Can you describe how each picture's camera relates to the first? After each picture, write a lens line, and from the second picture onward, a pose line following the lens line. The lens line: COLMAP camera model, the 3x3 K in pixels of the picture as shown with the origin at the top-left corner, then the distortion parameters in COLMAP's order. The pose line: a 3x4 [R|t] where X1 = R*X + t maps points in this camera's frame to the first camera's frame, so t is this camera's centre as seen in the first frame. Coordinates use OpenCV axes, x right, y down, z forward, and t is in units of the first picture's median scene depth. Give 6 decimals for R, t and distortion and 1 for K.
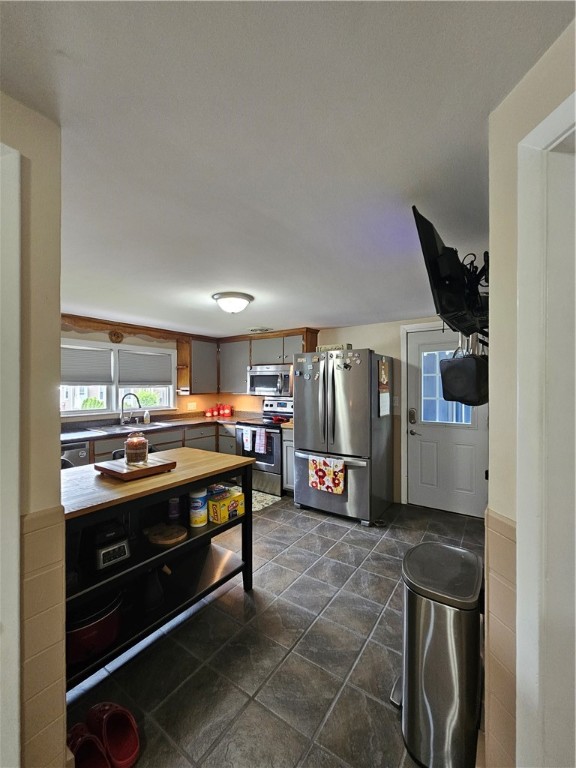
lens RADIAL K [[312.6, 0, 290.0], [0, 312.6, 386.3], [0, 0, 1]] dist [-0.000471, 0.000234]
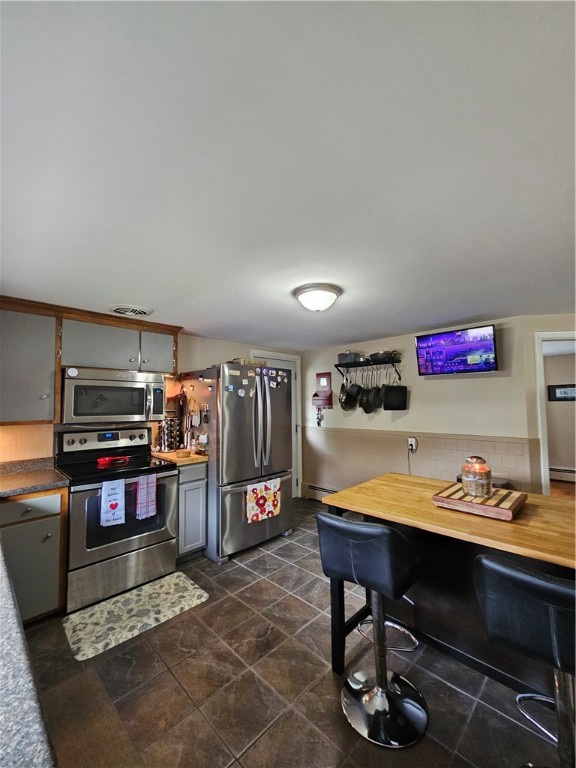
lens RADIAL K [[312.6, 0, 287.0], [0, 312.6, 383.5], [0, 0, 1]] dist [-0.000471, 0.000234]
pose [[0.177208, 0.063331, 0.982134, -0.803845], [0.014768, 0.997644, -0.066996, 0.001694], [-0.984063, 0.026377, 0.175855, 0.768566]]
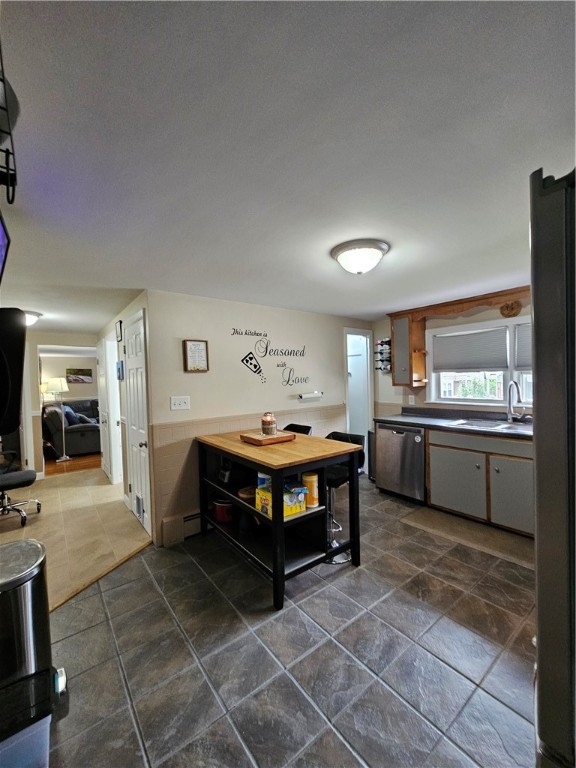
lens RADIAL K [[312.6, 0, 288.6], [0, 312.6, 386.5], [0, 0, 1]] dist [-0.000471, 0.000234]
pose [[-0.303252, 0.034295, -0.952293, 0.452761], [0.028158, 0.999238, 0.027019, -0.002112], [0.952494, -0.018621, -0.303986, 0.866474]]
